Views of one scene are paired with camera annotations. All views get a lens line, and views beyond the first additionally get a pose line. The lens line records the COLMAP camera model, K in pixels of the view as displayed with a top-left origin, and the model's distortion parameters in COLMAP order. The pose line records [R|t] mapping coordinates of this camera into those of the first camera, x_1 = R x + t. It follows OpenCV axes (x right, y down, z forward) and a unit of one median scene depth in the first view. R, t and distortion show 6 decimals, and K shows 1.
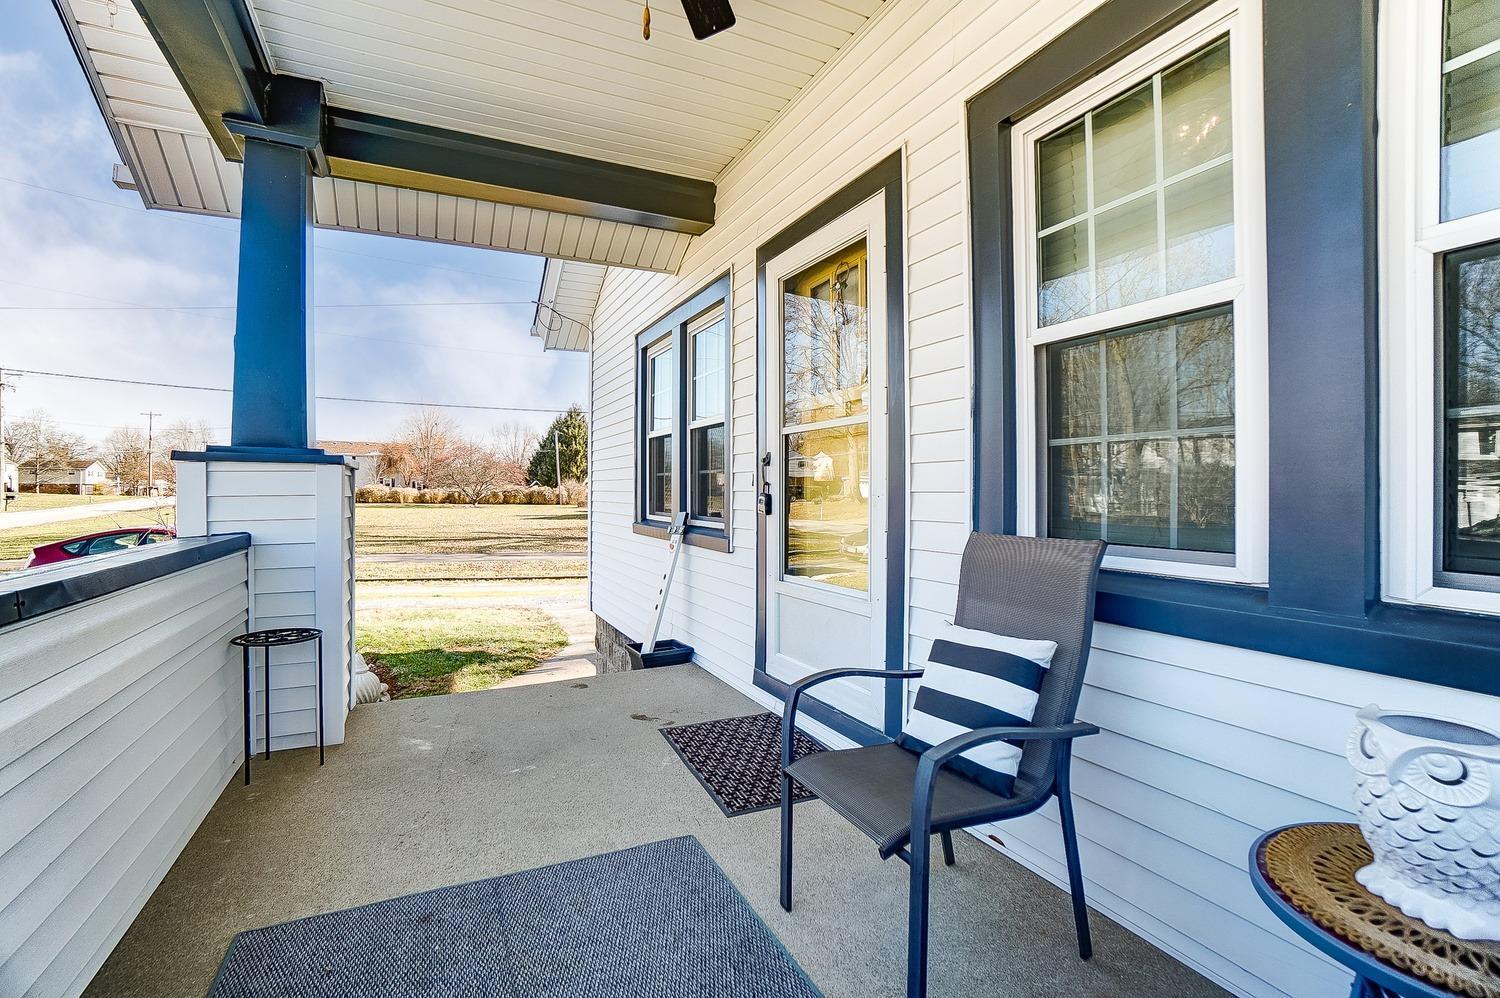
lens RADIAL K [[672.2, 0, 722.3], [0, 672.2, 492.8], [0, 0, 1]] dist [-0.038381, 0.009300]
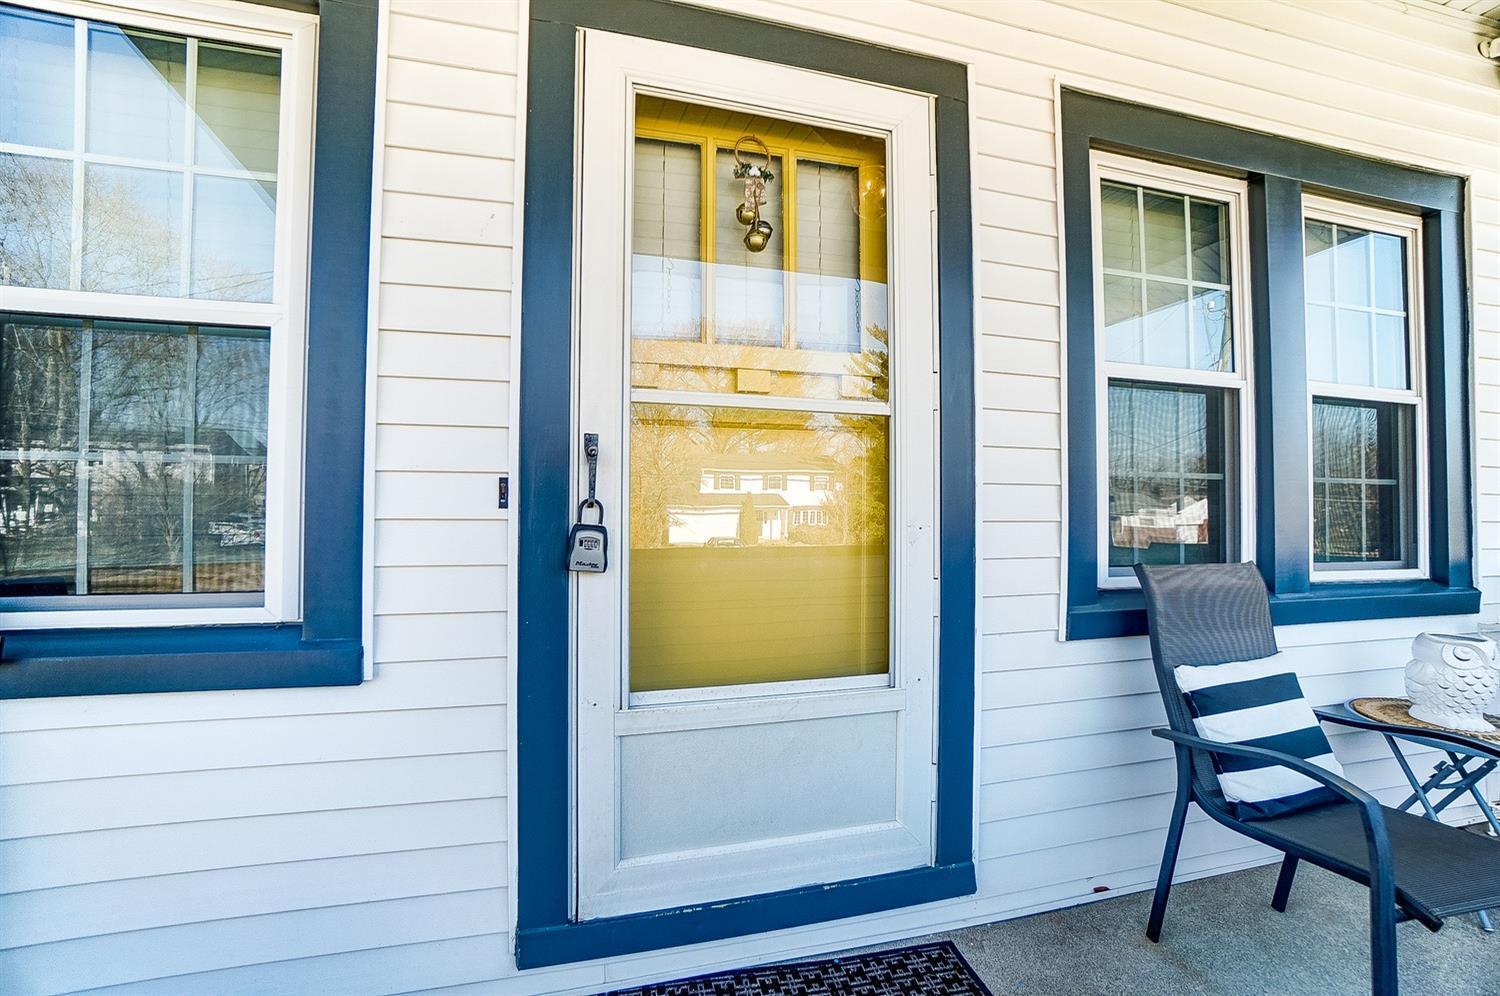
lens RADIAL K [[672.2, 0, 755.1], [0, 672.2, 520.6], [0, 0, 1]] dist [-0.038381, 0.009300]
pose [[0.145636, 0.008283, 0.989304, -0.451642], [0.001856, 0.999961, -0.008646, 0.002550], [-0.989336, 0.003095, 0.145615, 1.025092]]
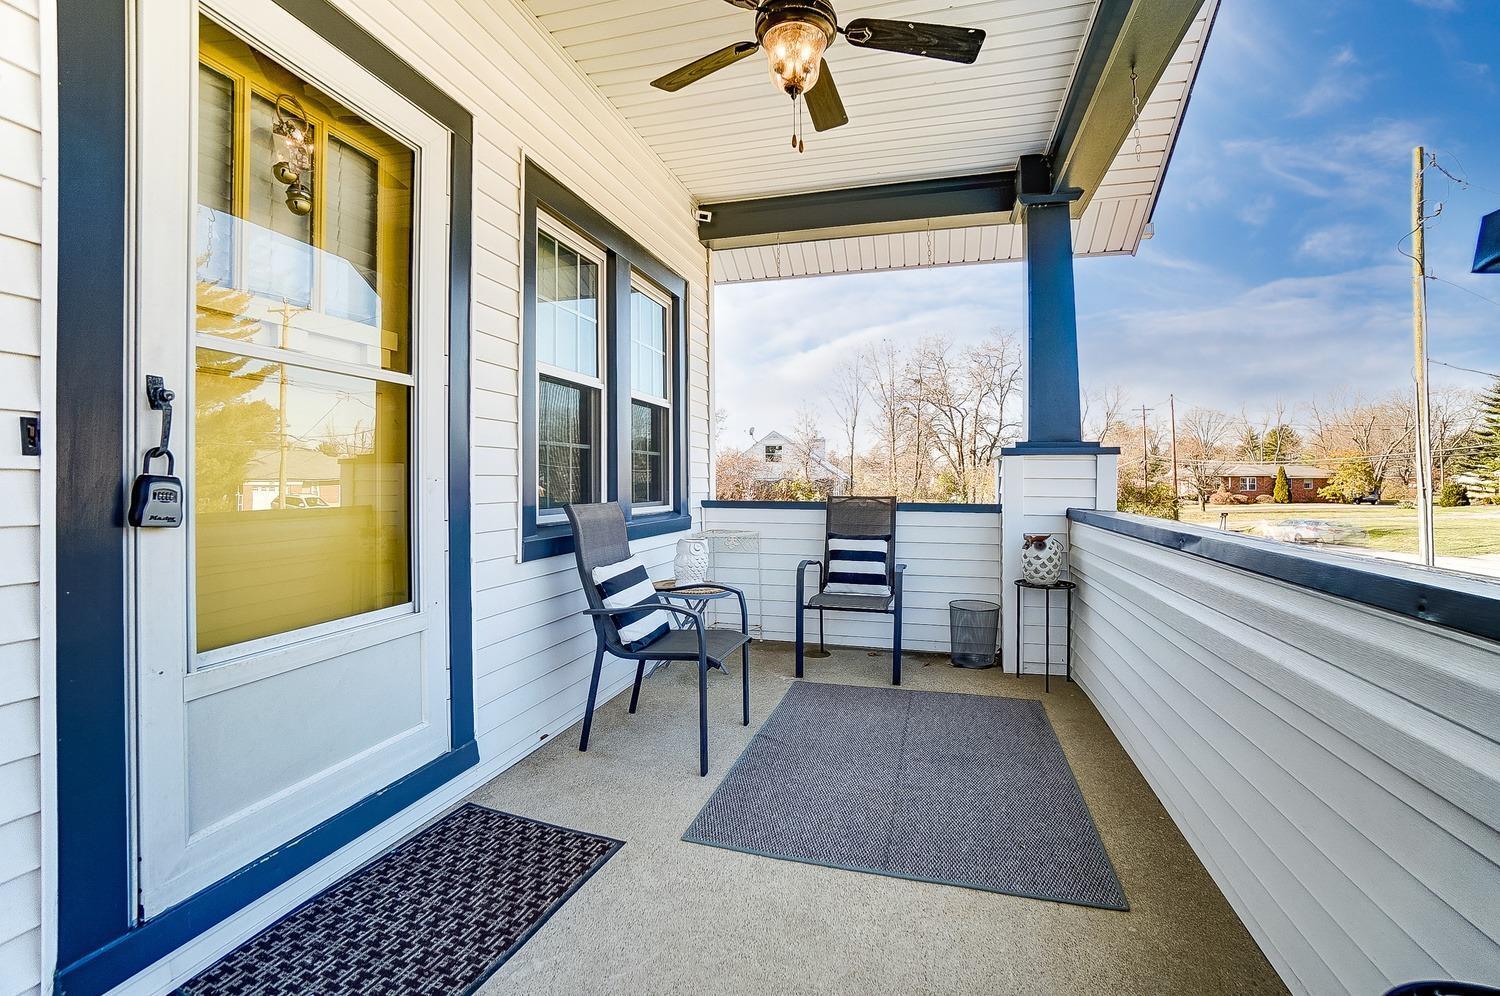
lens RADIAL K [[672.2, 0, 759.6], [0, 672.2, 471.7], [0, 0, 1]] dist [-0.038381, 0.009300]
pose [[-0.774736, 0.009193, 0.632218, -0.586519], [0.002528, 0.999931, -0.011442, 0.004408], [-0.632280, -0.007267, -0.774706, 1.335186]]
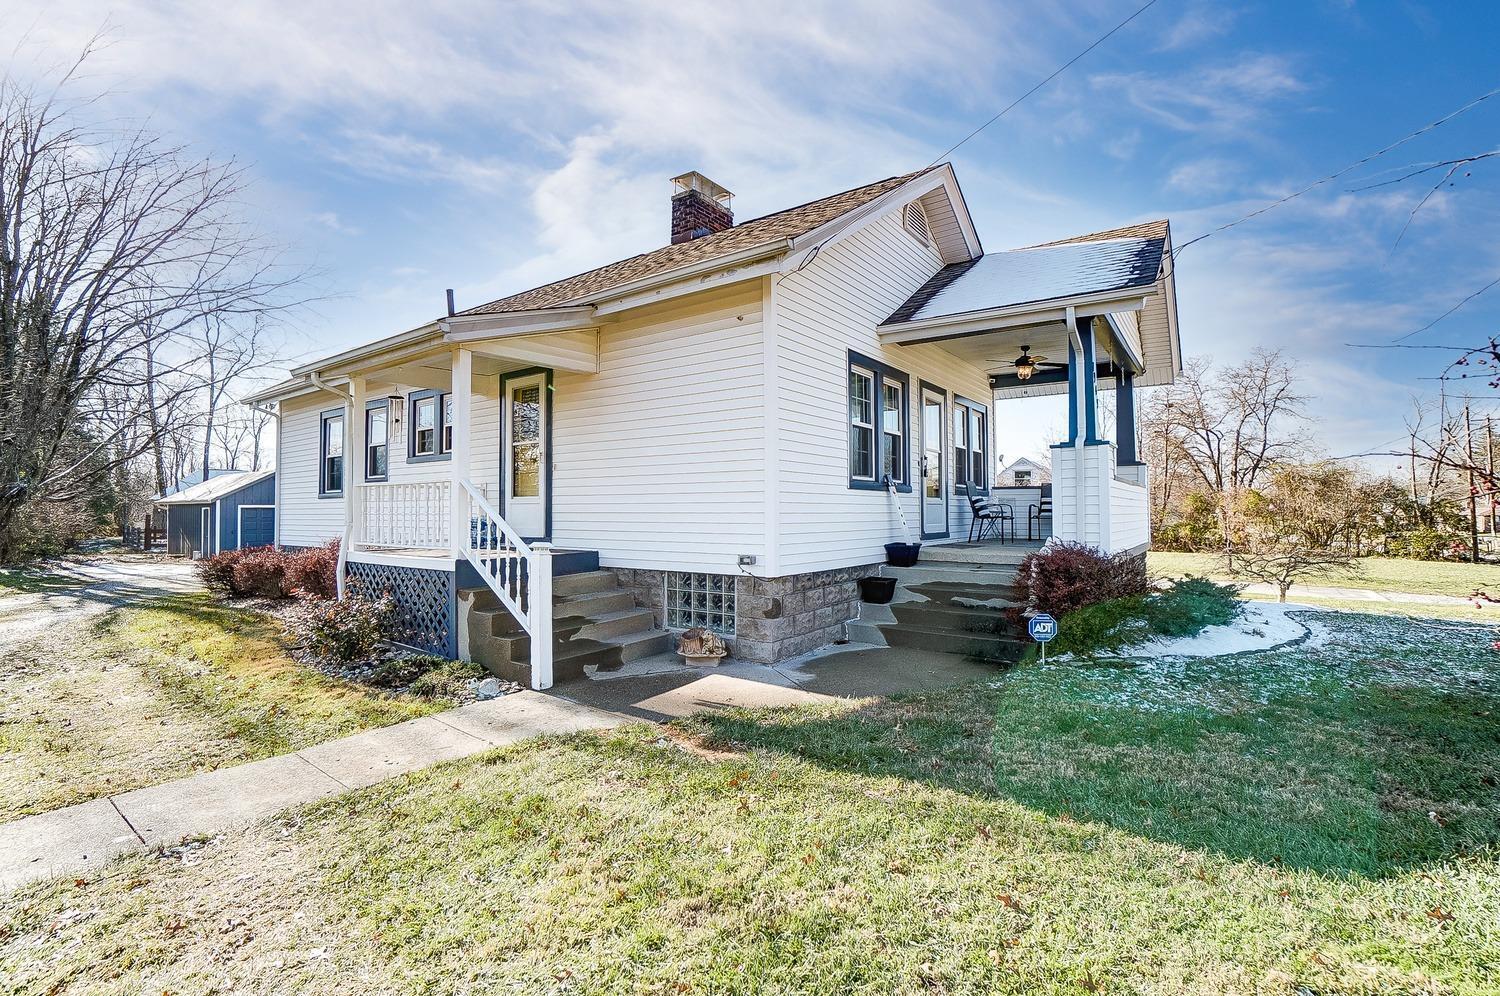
lens RADIAL K [[672.2, 0, 753.0], [0, 672.2, 494.9], [0, 0, 1]] dist [-0.038381, 0.009300]
pose [[-0.499732, 0.020926, 0.865927, -2.528389], [0.003395, 0.999748, -0.022201, 0.208873], [-0.866173, -0.008155, -0.499677, 3.798520]]
